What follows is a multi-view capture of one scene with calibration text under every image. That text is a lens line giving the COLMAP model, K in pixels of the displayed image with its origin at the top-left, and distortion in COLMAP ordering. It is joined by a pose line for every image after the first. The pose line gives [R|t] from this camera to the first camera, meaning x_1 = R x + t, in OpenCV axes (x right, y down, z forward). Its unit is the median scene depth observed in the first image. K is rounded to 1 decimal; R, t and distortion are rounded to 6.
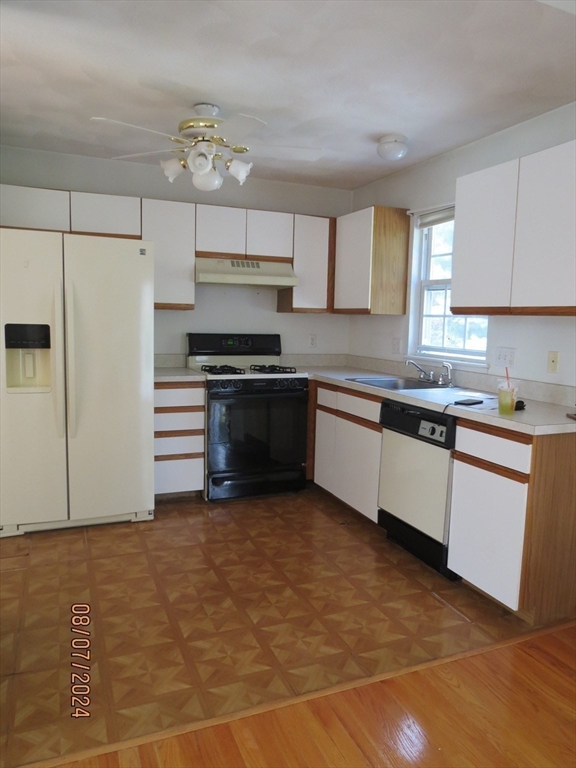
lens RADIAL K [[546.3, 0, 287.7], [0, 546.3, 384.9], [0, 0, 1]] dist [-0.023263, 0.003863]
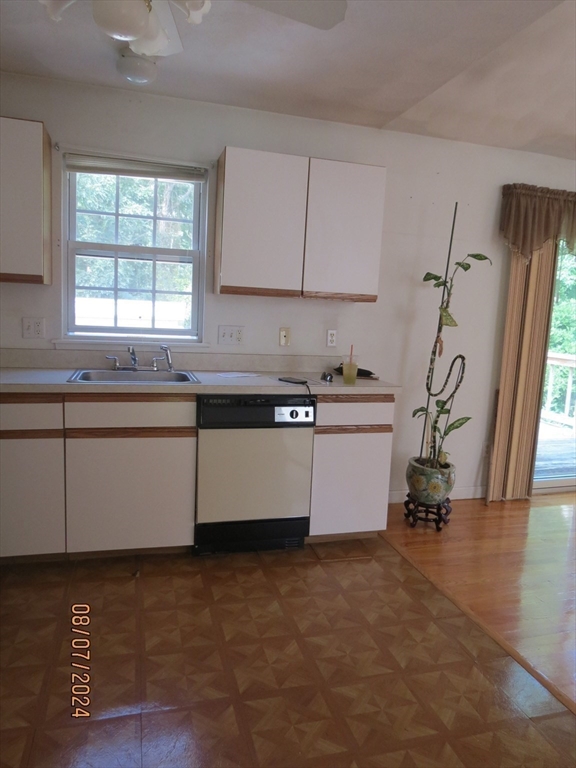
lens RADIAL K [[546.3, 0, 296.3], [0, 546.3, 385.9], [0, 0, 1]] dist [-0.023263, 0.003863]
pose [[0.125286, -0.159146, 0.979273, -0.656082], [0.074326, 0.985782, 0.150695, -0.109068], [-0.989333, 0.053905, 0.135333, 0.791168]]
